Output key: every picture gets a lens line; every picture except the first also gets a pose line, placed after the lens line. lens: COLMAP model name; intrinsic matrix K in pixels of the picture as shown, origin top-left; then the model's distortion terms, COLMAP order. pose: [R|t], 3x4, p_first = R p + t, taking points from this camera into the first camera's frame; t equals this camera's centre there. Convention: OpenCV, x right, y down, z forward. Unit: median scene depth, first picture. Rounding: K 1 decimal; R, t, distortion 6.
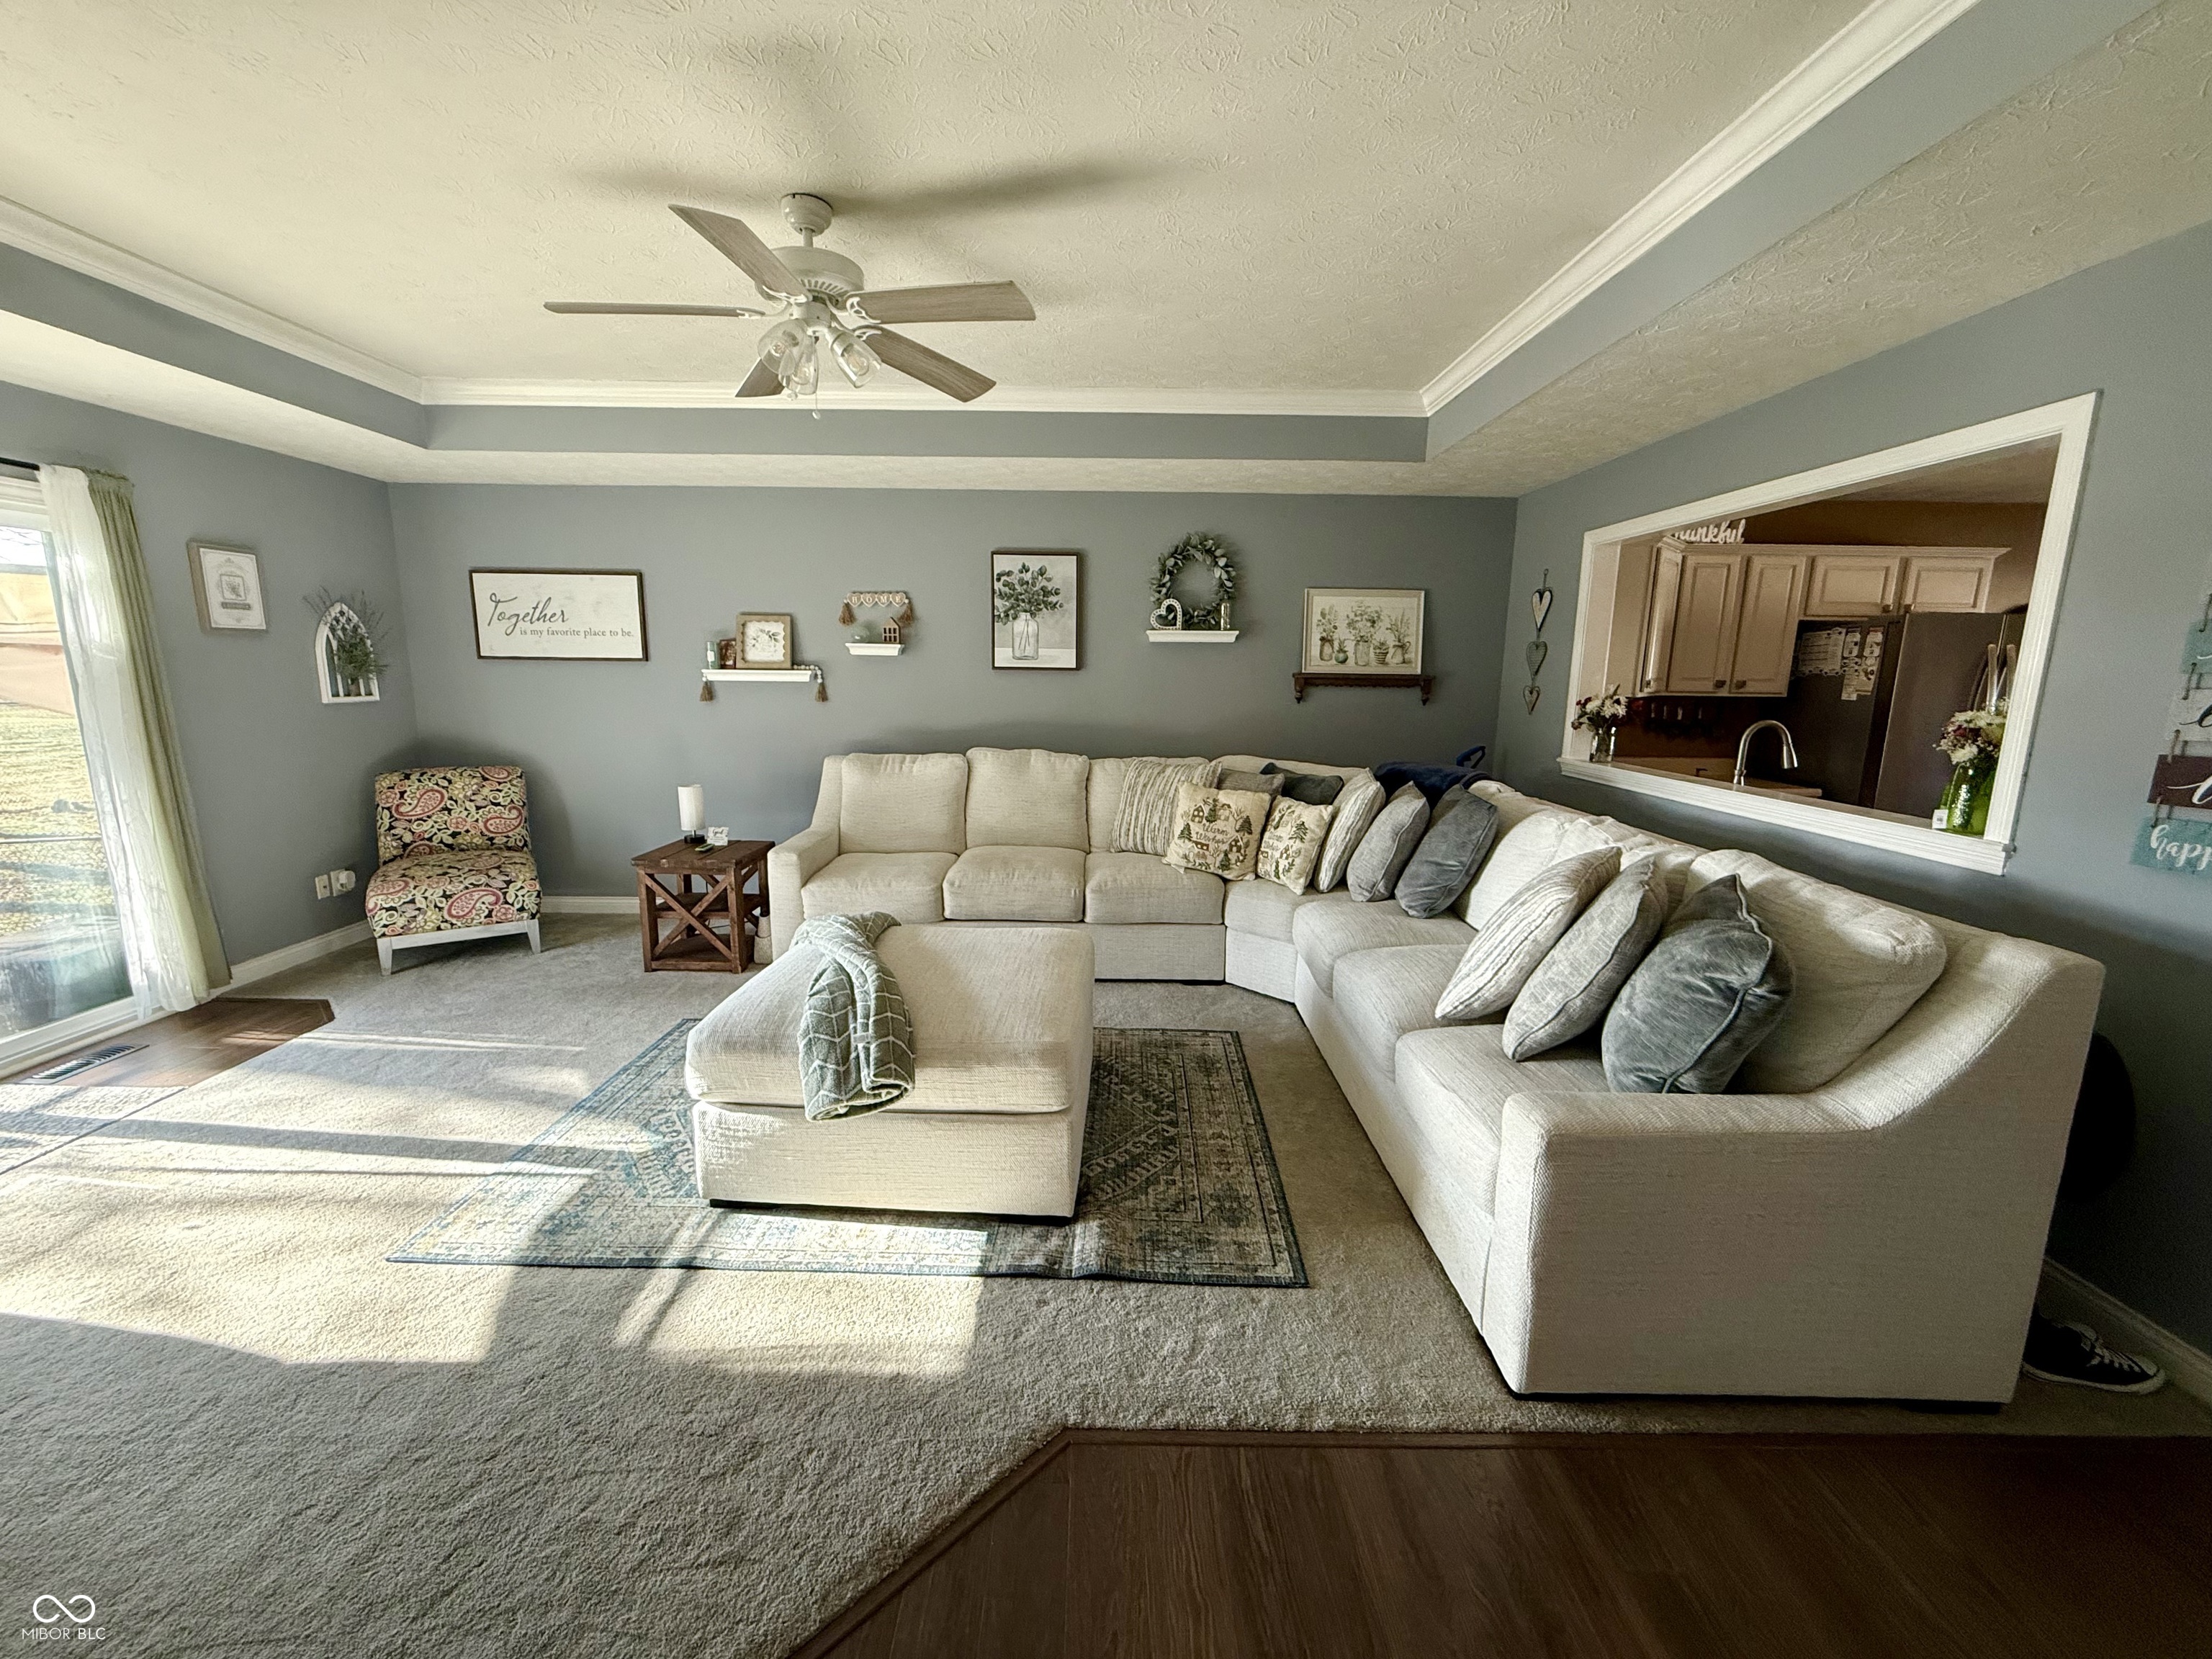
lens RADIAL K [[877.4, 0, 1089.8], [0, 877.4, 831.1], [0, 0, 1]] dist [0.000642, -0.000153]
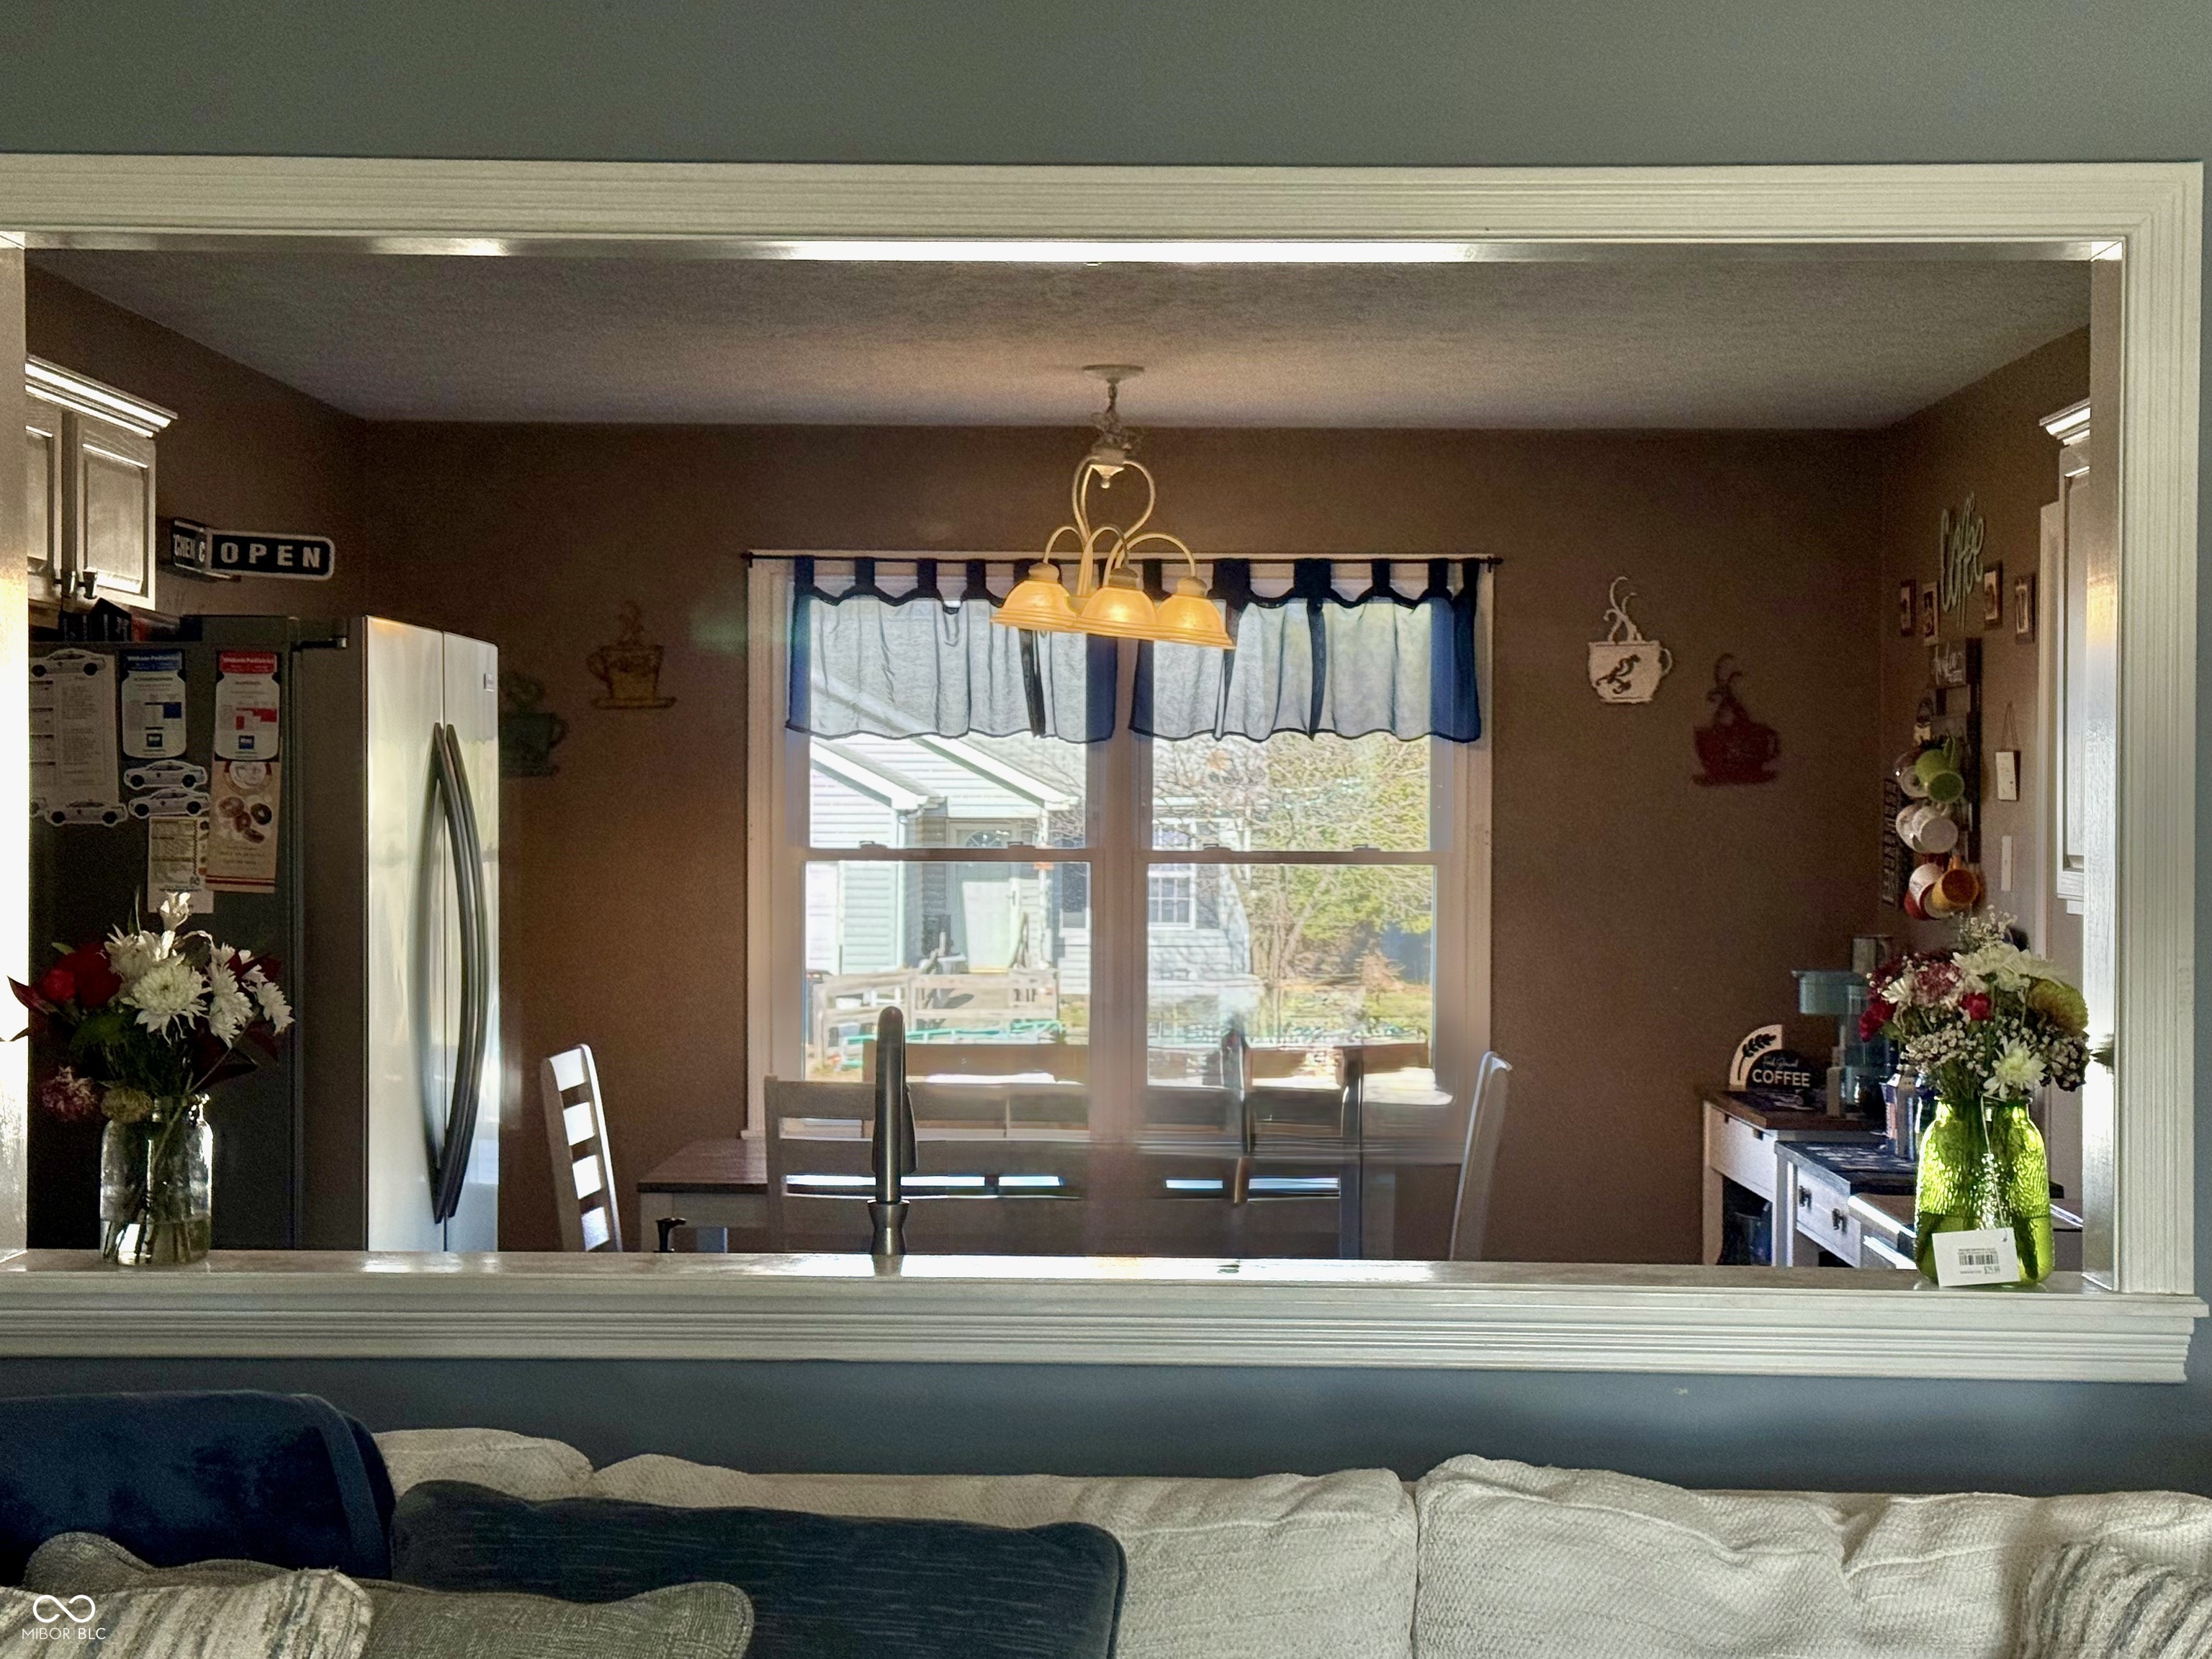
lens RADIAL K [[3641.5, 0, 1106.0], [0, 3641.5, 829.5], [0, 0, 1]] dist [0.136062, -0.184533]
pose [[0.025003, -0.019541, 0.999496, -0.264208], [0.176702, 0.984153, 0.014820, -0.142111], [-0.983947, 0.176243, 0.028060, 0.686422]]
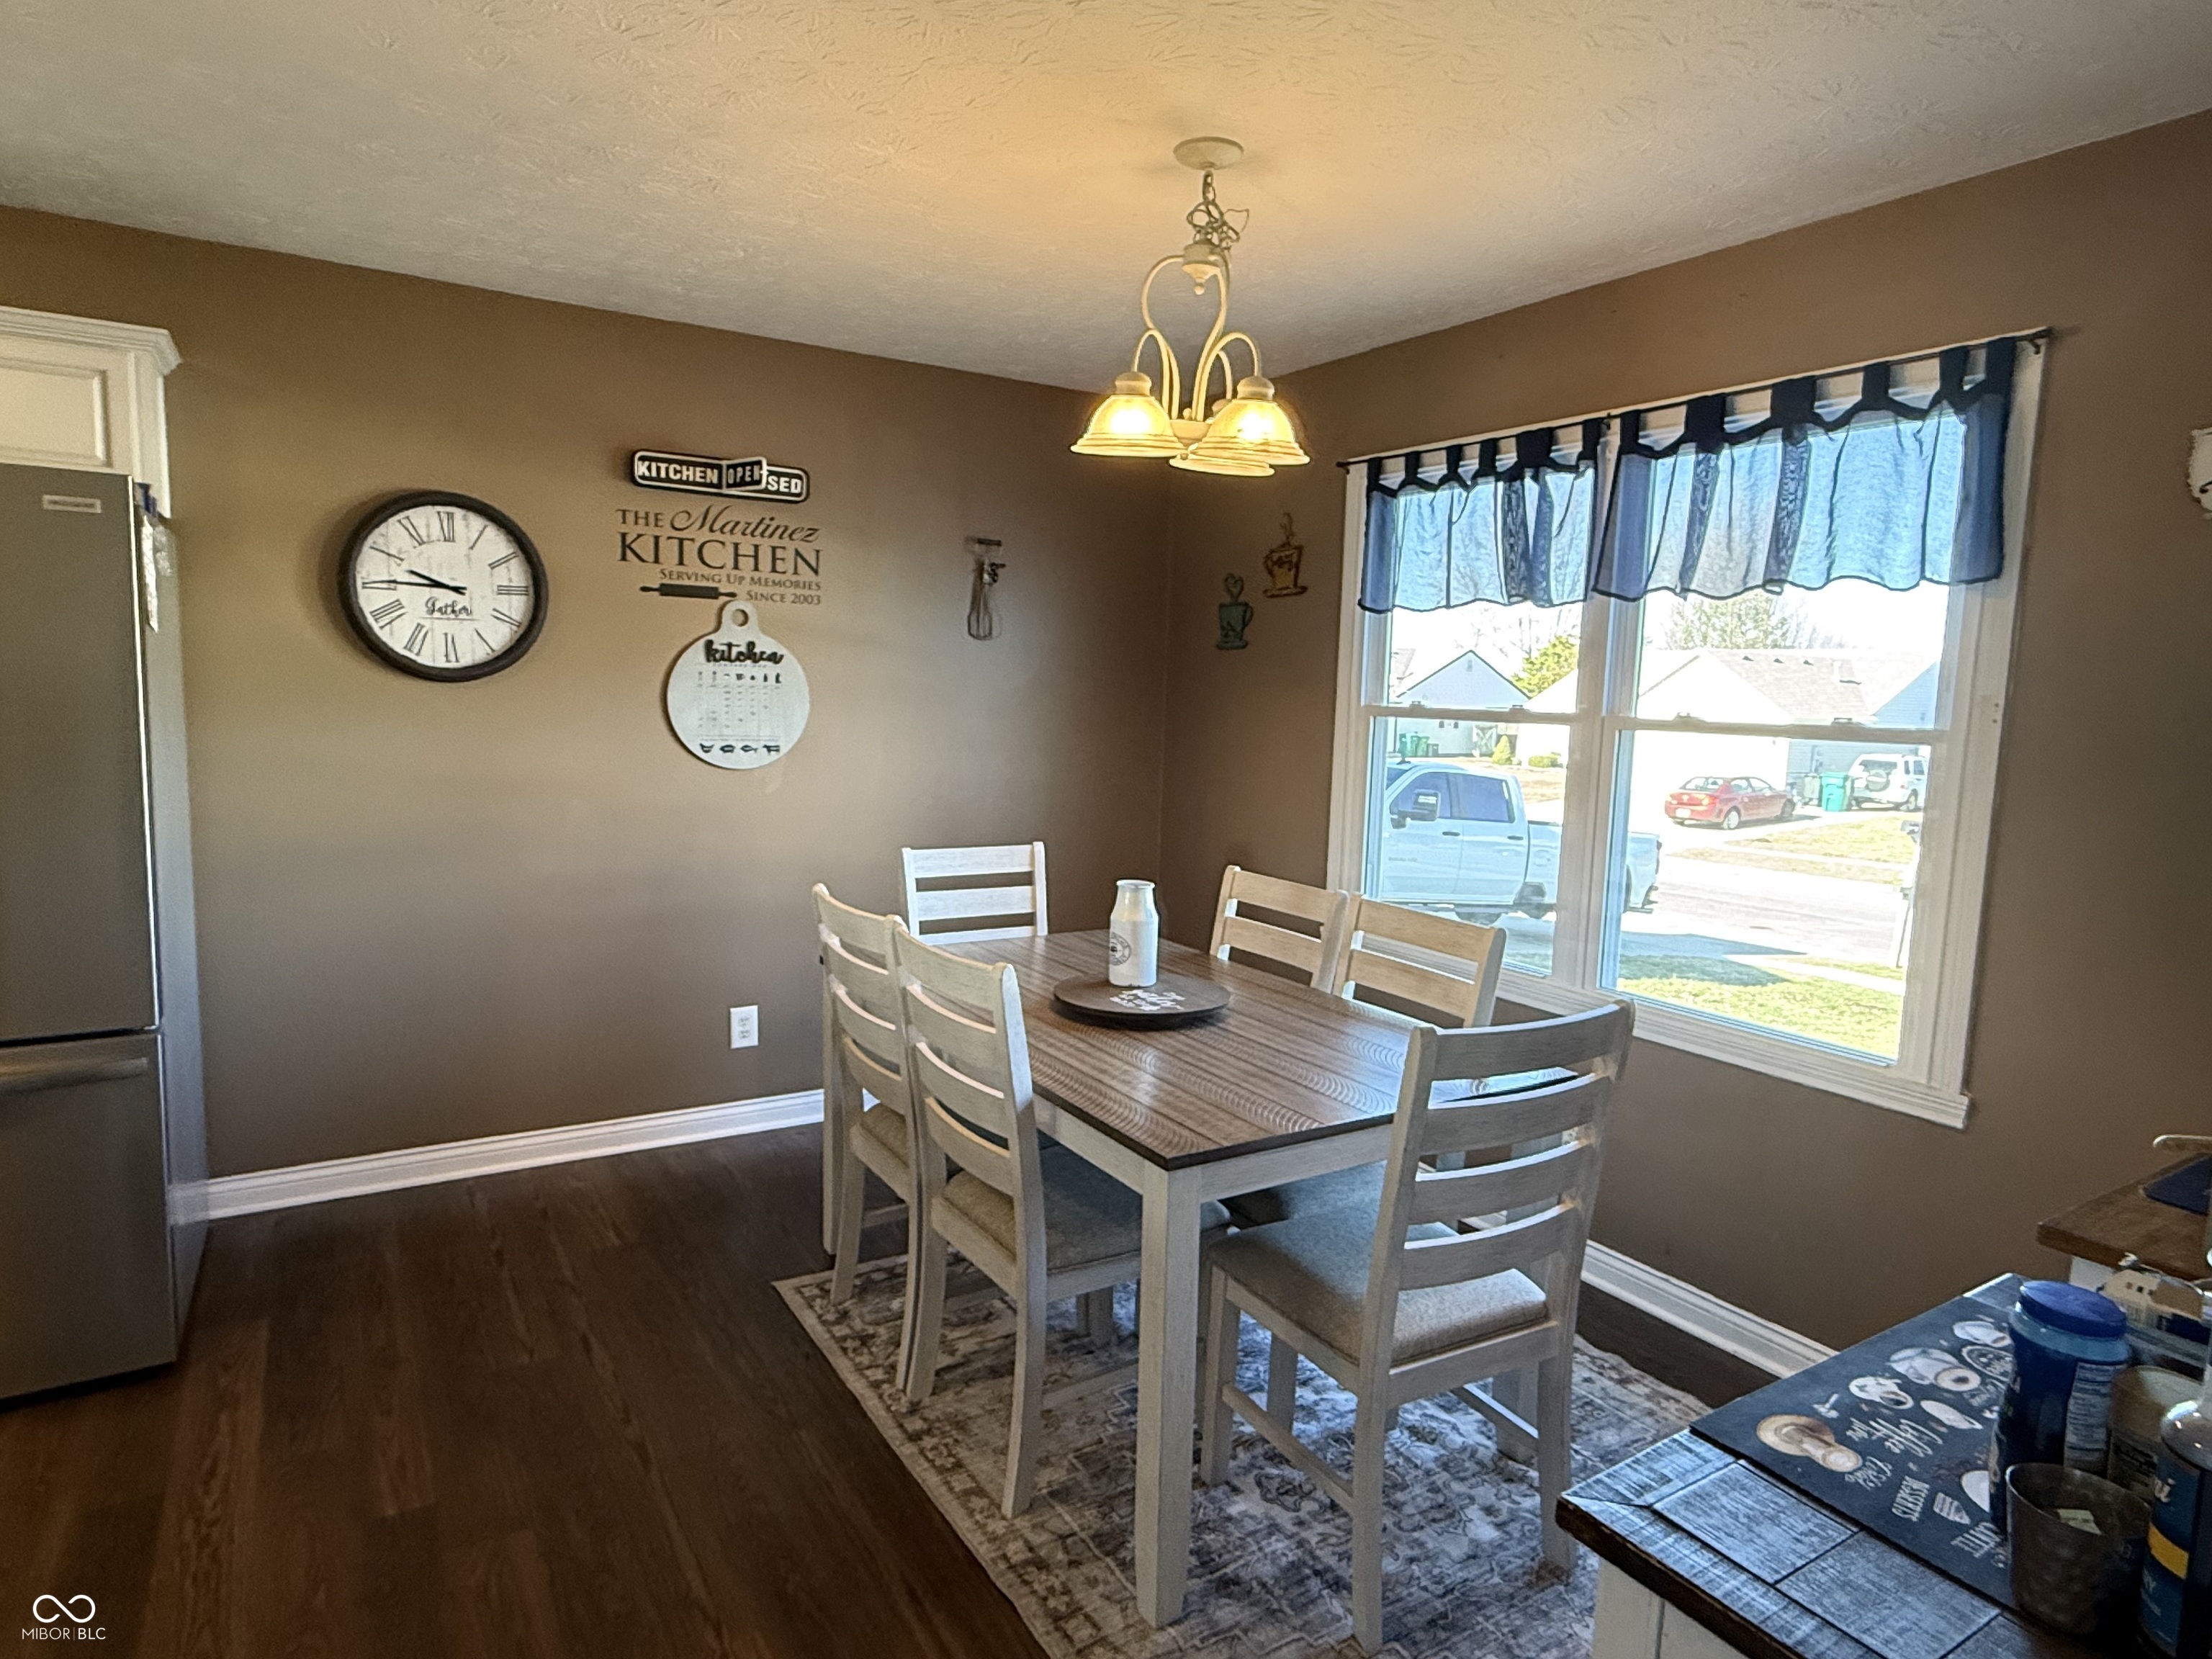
lens RADIAL K [[1269.6, 0, 1099.2], [0, 1269.6, 838.2], [0, 0, 1]] dist [0.001992, 0.000791]
pose [[0.856068, -0.047479, 0.514678, 1.145449], [0.072781, 0.996924, -0.029090, -0.031626], [-0.511714, 0.062361, 0.856890, 0.277046]]
